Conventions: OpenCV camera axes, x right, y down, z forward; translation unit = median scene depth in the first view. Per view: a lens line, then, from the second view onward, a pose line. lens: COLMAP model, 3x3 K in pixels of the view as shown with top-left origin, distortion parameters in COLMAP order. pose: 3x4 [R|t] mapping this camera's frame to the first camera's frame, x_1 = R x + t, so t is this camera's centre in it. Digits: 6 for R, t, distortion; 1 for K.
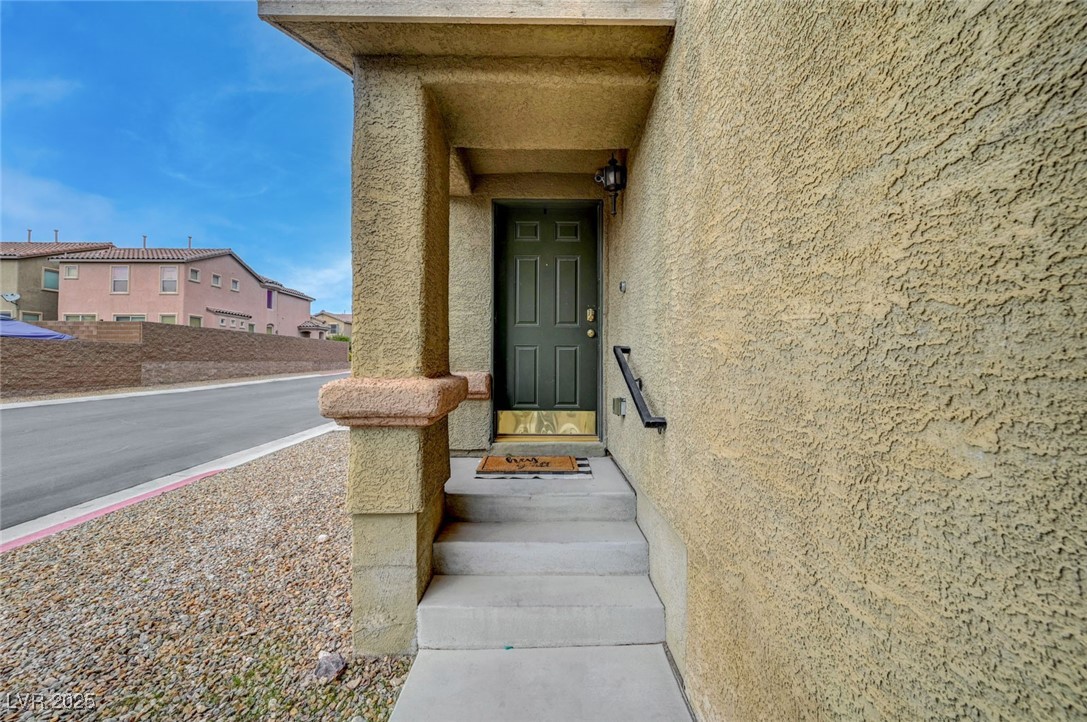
lens RADIAL K [[434.3, 0, 542.5], [0, 434.3, 358.4], [0, 0, 1]] dist [0.003364, -0.000039]
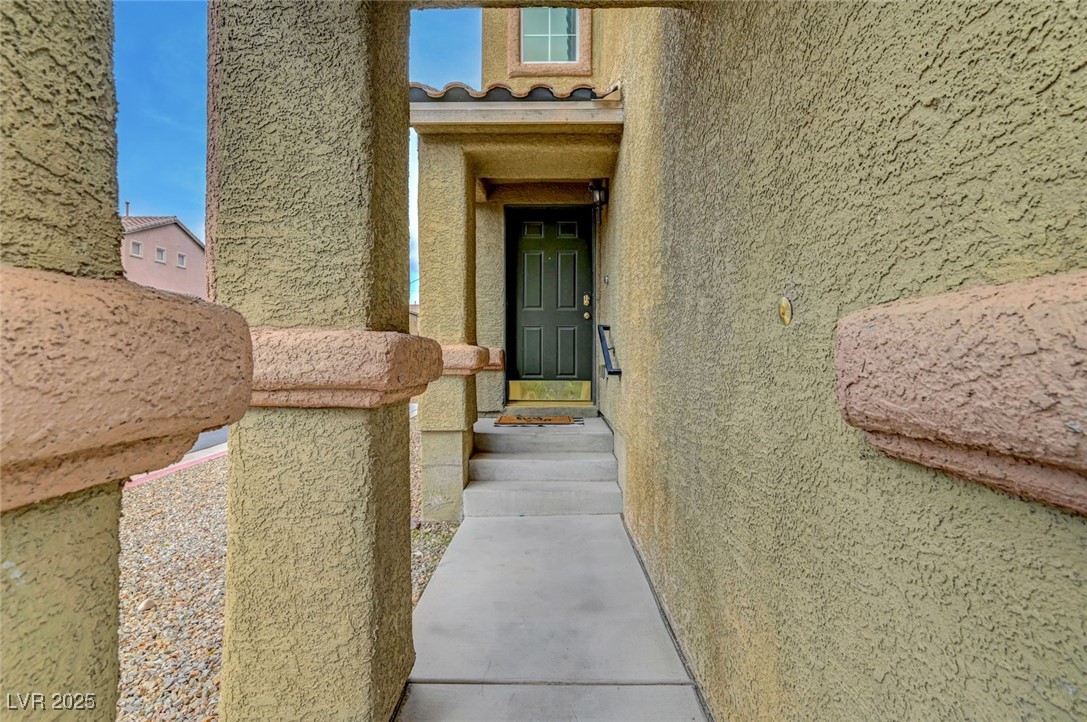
lens RADIAL K [[554.3, 0, 545.5], [0, 554.3, 356.6], [0, 0, 1]] dist [0.004176, 0.000389]
pose [[0.999884, -0.002885, -0.014977, 0.025754], [0.003076, 0.999914, 0.012741, 0.043631], [0.014939, -0.012786, 0.999807, -0.662043]]
